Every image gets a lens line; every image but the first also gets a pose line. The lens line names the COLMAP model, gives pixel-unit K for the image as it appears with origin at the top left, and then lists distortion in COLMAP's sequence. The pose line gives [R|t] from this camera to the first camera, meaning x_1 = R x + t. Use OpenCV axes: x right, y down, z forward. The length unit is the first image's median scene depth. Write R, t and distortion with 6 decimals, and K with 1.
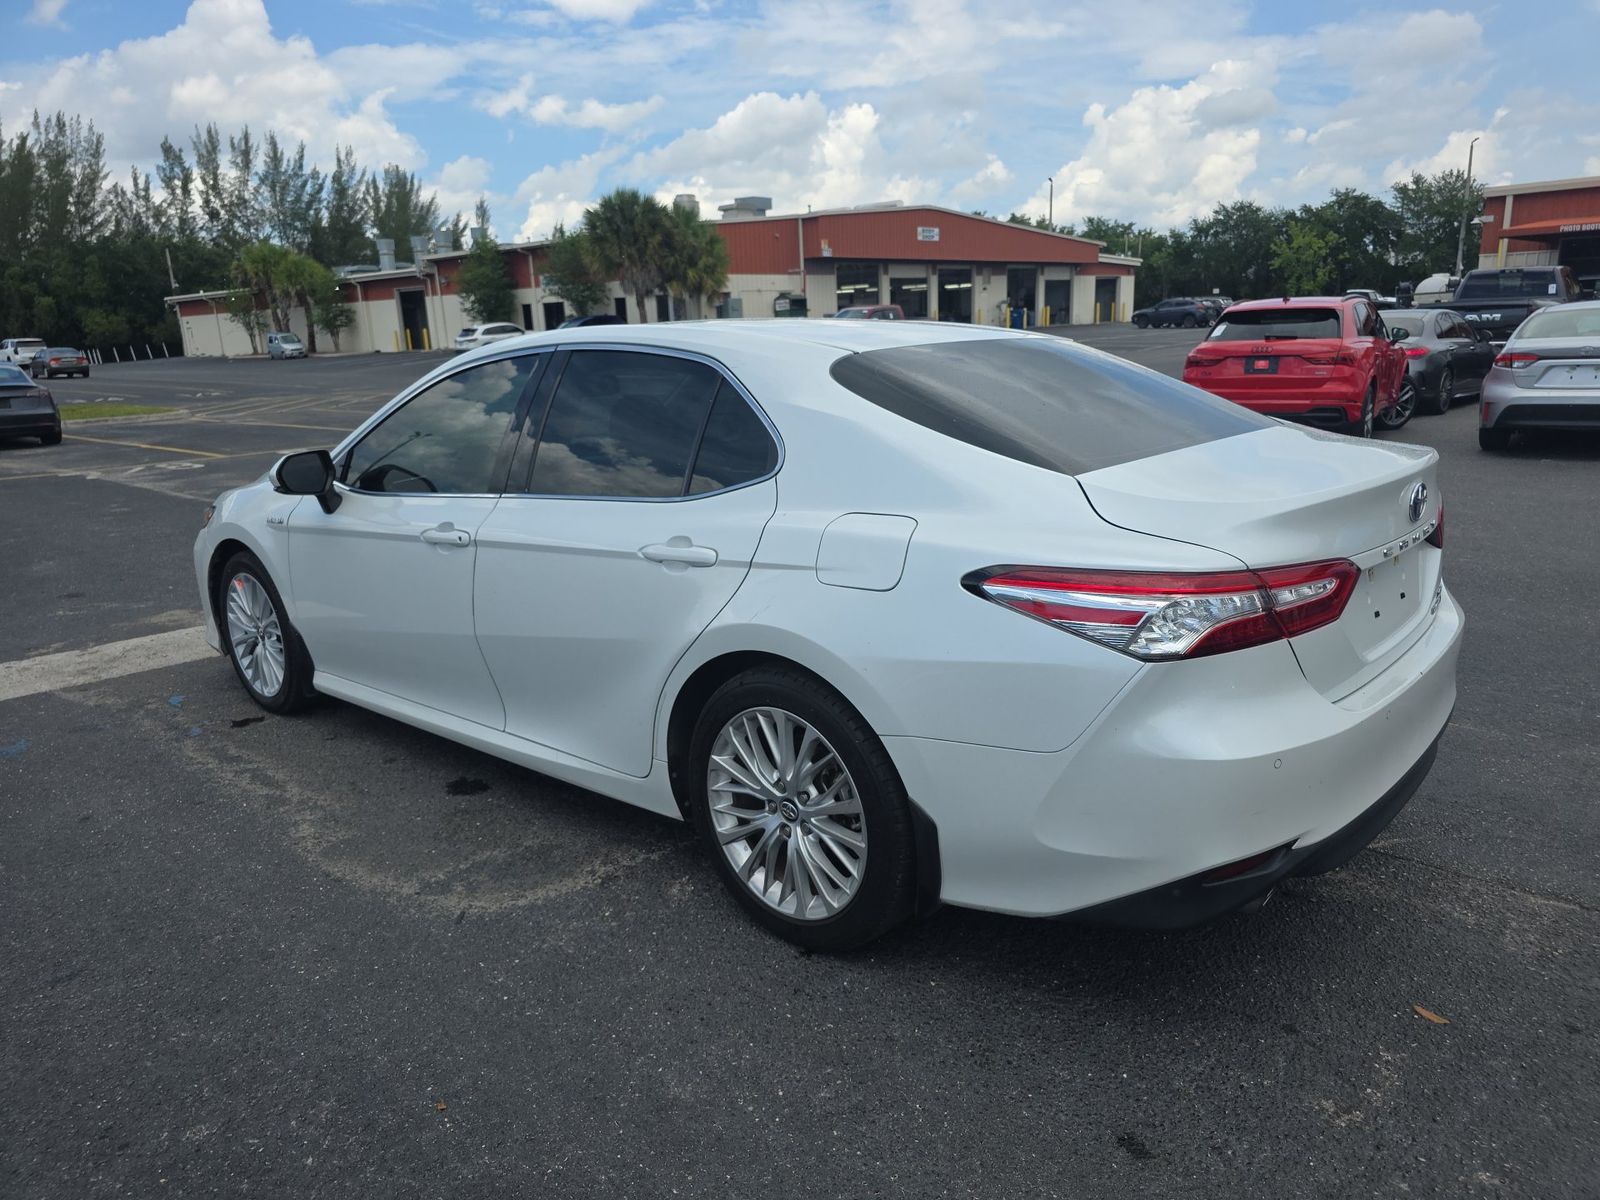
lens RADIAL K [[1095.0, 0, 795.3], [0, 1095.0, 635.5], [0, 0, 1]] dist [0.017258, -0.013845]
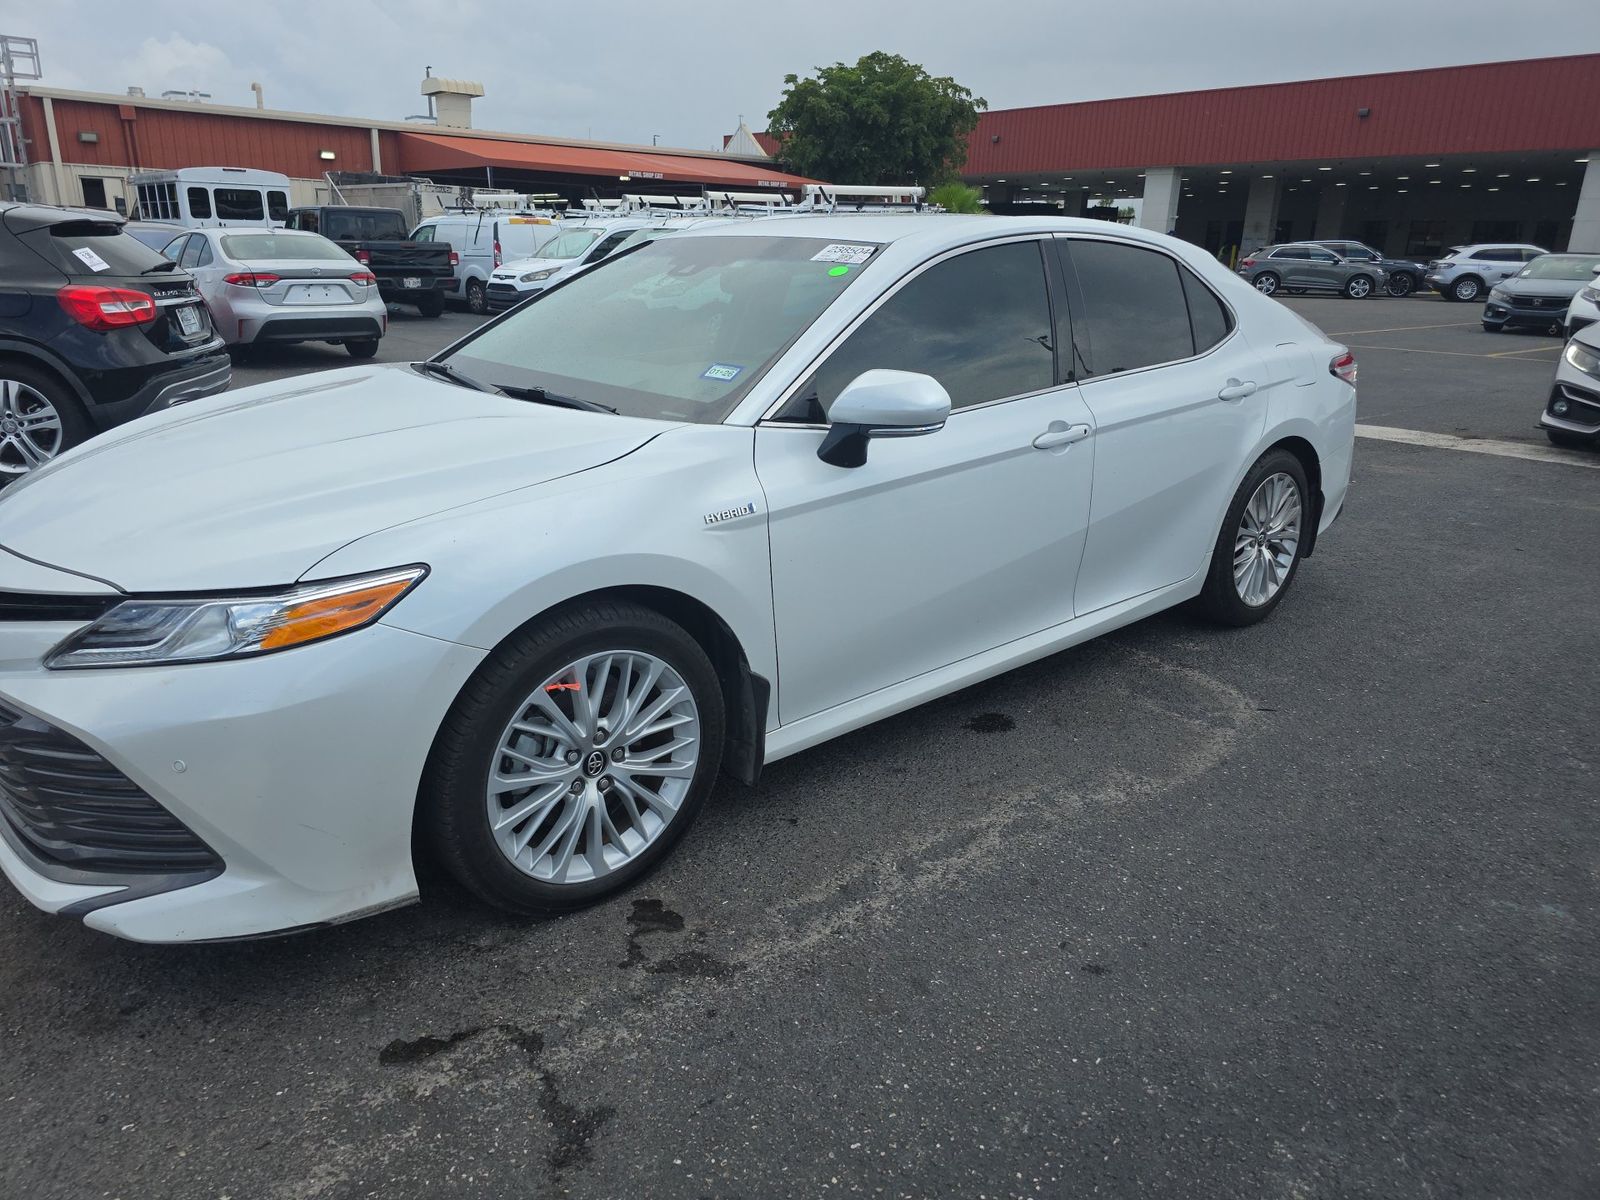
lens RADIAL K [[1095.0, 0, 794.8], [0, 1095.0, 600.9], [0, 0, 1]] dist [0.017258, -0.013845]
pose [[0.127263, -0.274210, 0.953212, -1.197041], [0.247523, 0.939401, 0.237190, -0.221229], [-0.960488, 0.205756, 0.187424, 0.994003]]
